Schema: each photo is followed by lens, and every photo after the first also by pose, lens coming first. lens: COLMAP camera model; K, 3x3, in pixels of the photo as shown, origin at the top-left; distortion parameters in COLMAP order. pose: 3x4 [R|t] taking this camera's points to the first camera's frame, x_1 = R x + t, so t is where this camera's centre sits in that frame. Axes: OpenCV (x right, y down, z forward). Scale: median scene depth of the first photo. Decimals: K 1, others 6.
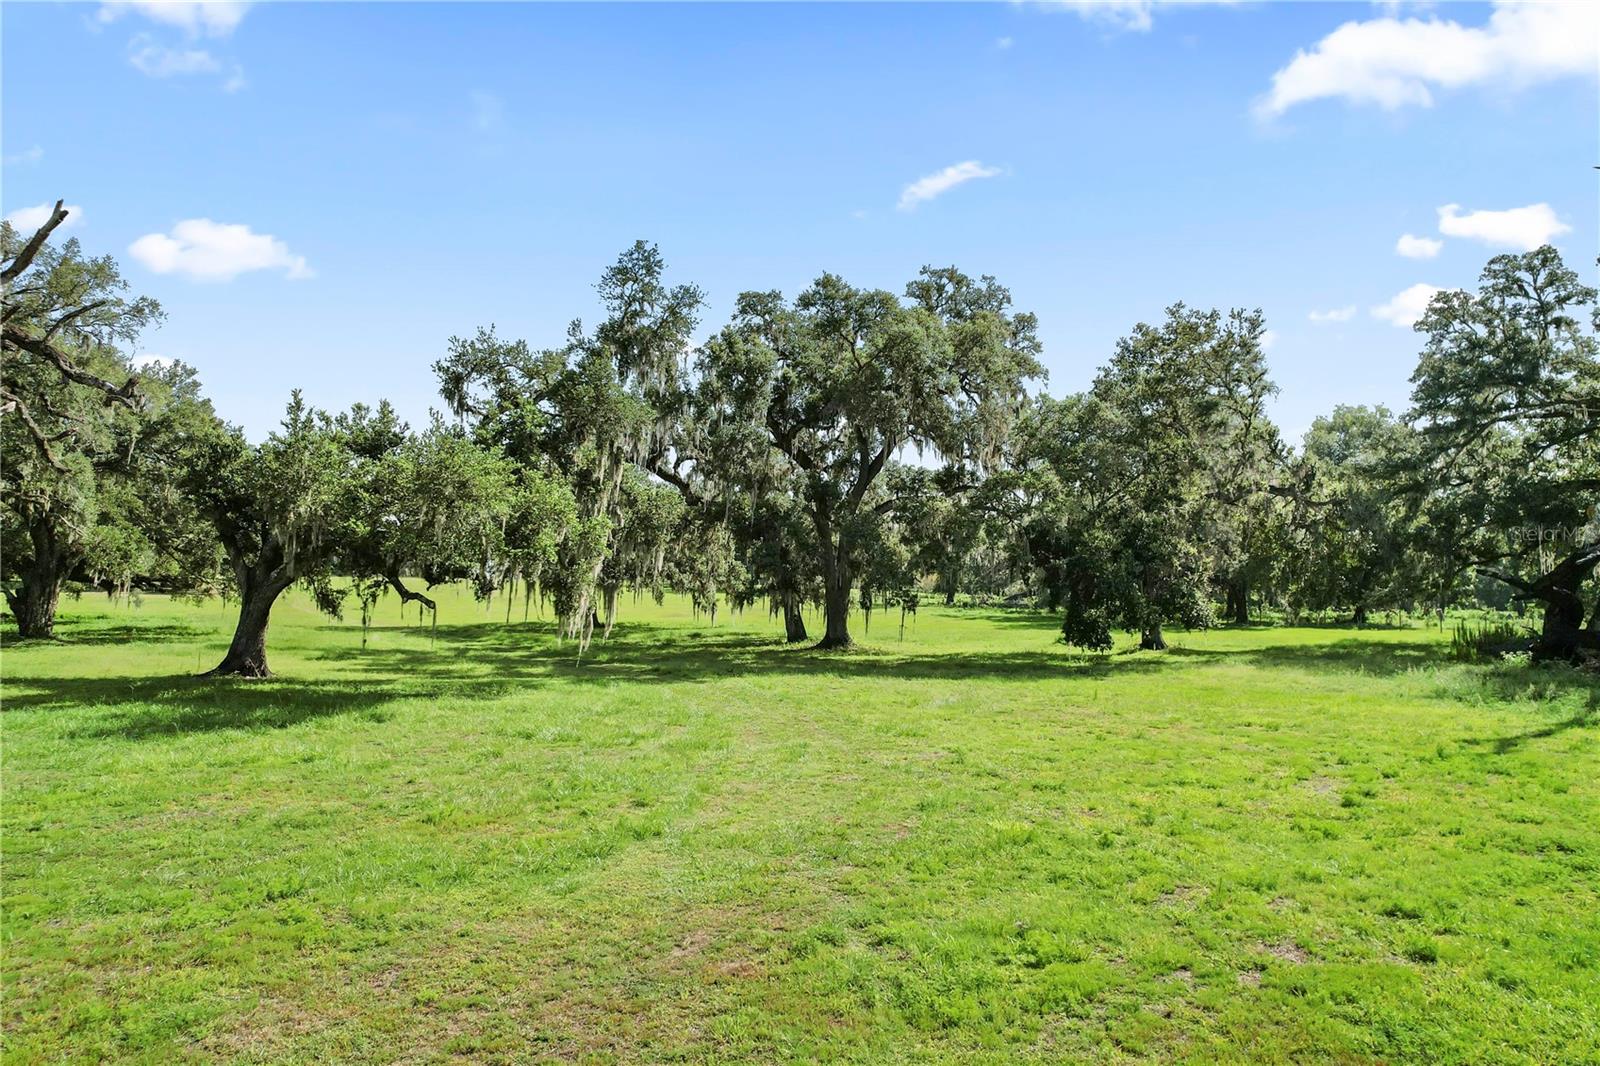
lens RADIAL K [[1057.3, 0, 798.3], [0, 1057.3, 534.8], [0, 0, 1]] dist [-0.064686, 0.059226]
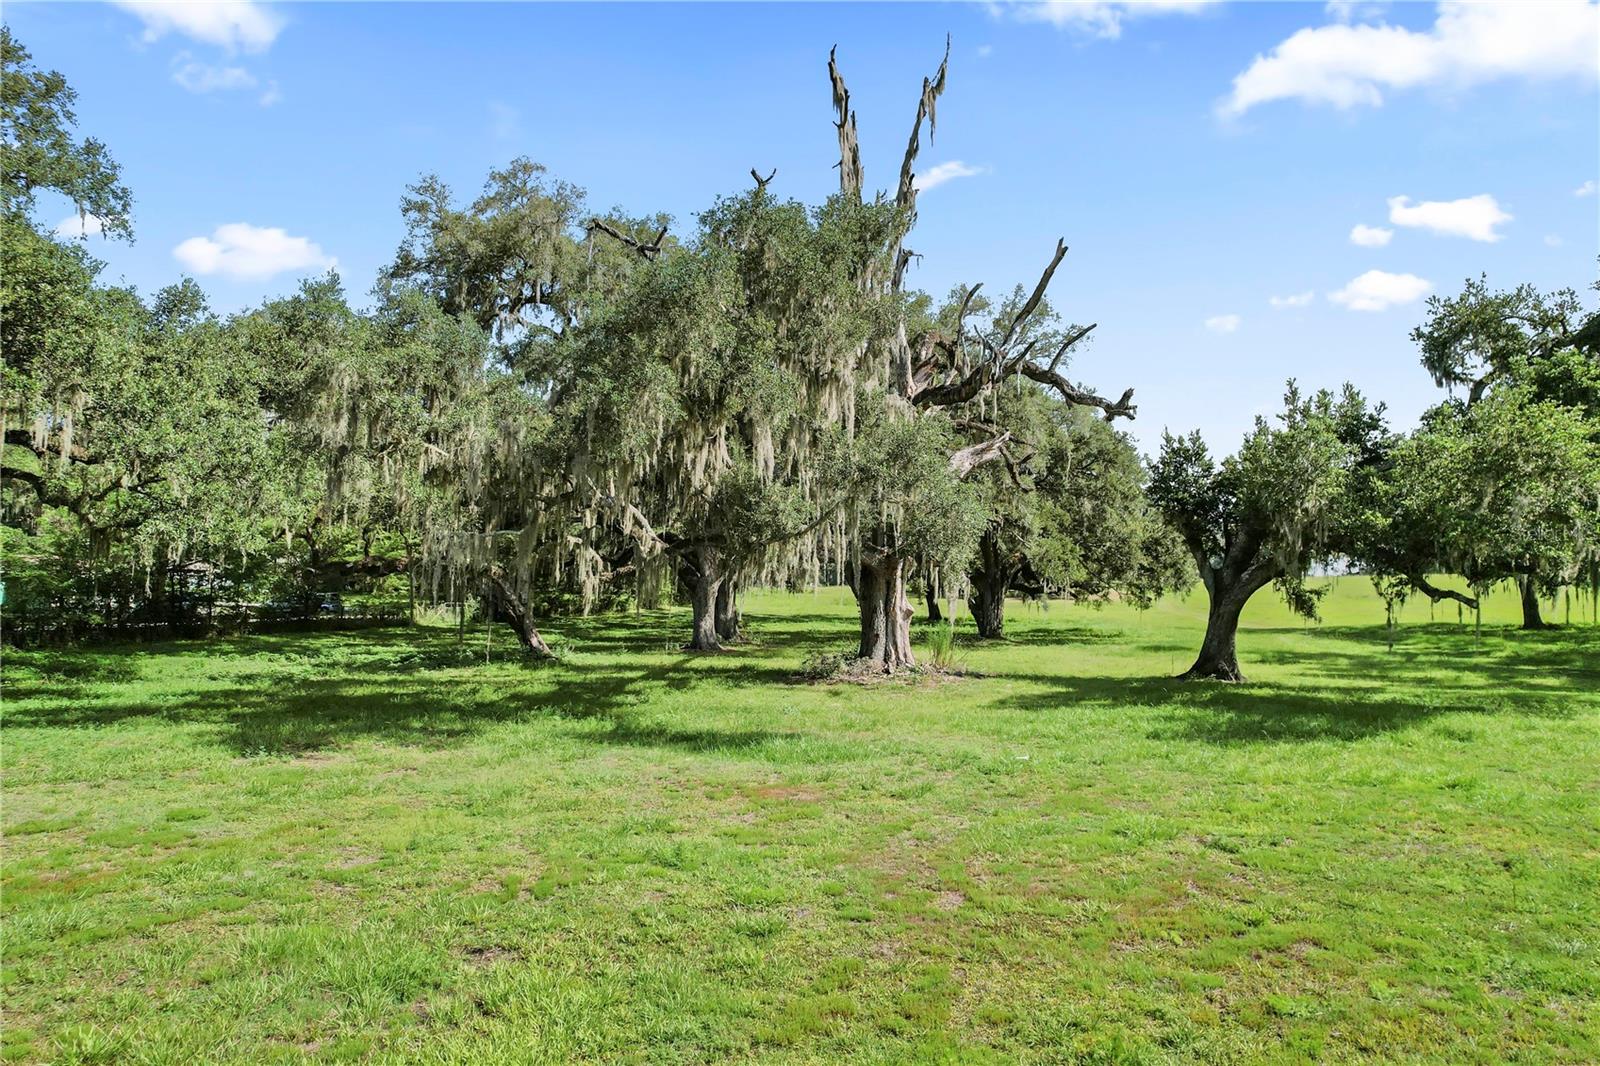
lens RADIAL K [[1057.3, 0, 800.0], [0, 1057.3, 531.3], [0, 0, 1]] dist [-0.064686, 0.059226]
pose [[0.720133, -0.059128, -0.691313, -0.121477], [0.055739, 0.998072, -0.027302, -0.000132], [0.691594, -0.018872, 0.722040, 0.007104]]
